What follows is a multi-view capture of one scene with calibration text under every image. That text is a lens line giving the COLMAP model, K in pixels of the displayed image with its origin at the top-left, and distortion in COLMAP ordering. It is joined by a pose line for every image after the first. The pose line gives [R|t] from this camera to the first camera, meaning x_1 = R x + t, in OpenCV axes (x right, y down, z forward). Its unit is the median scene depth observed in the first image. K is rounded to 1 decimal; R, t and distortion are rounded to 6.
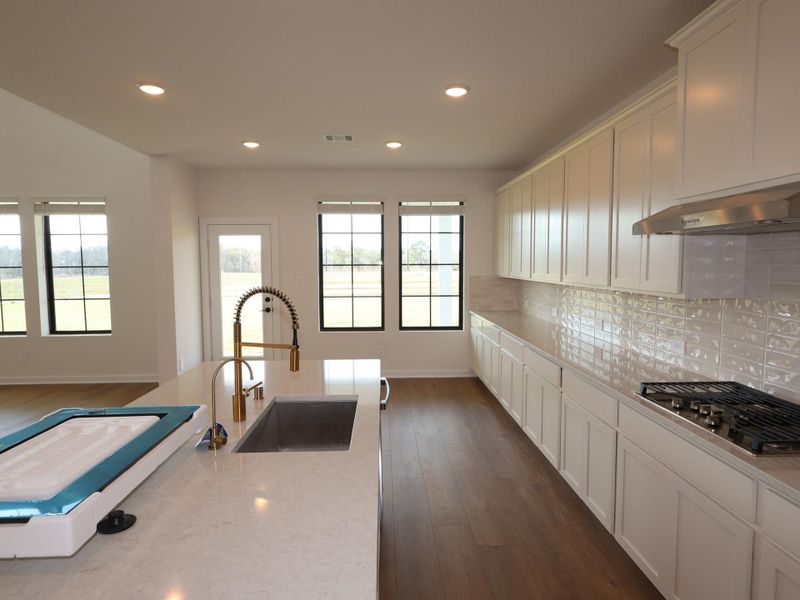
lens RADIAL K [[473.7, 0, 400.2], [0, 473.7, 299.3], [0, 0, 1]] dist [-0.010058, -0.008079]
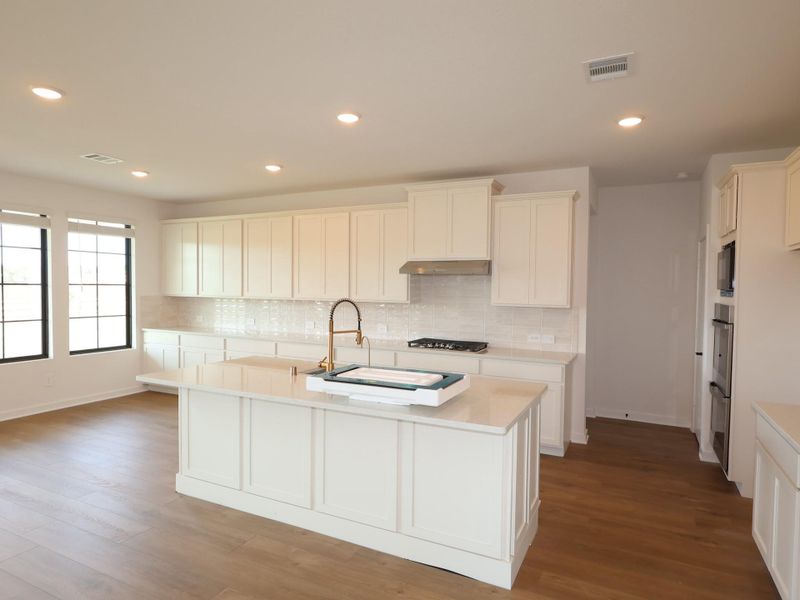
lens RADIAL K [[473.7, 0, 398.9], [0, 473.7, 301.3], [0, 0, 1]] dist [-0.010058, -0.008079]
pose [[0.482220, -0.020180, 0.875818, -0.497280], [0.053751, 0.998533, -0.006588, 0.000999], [-0.874400, 0.050253, 0.482597, -0.014854]]
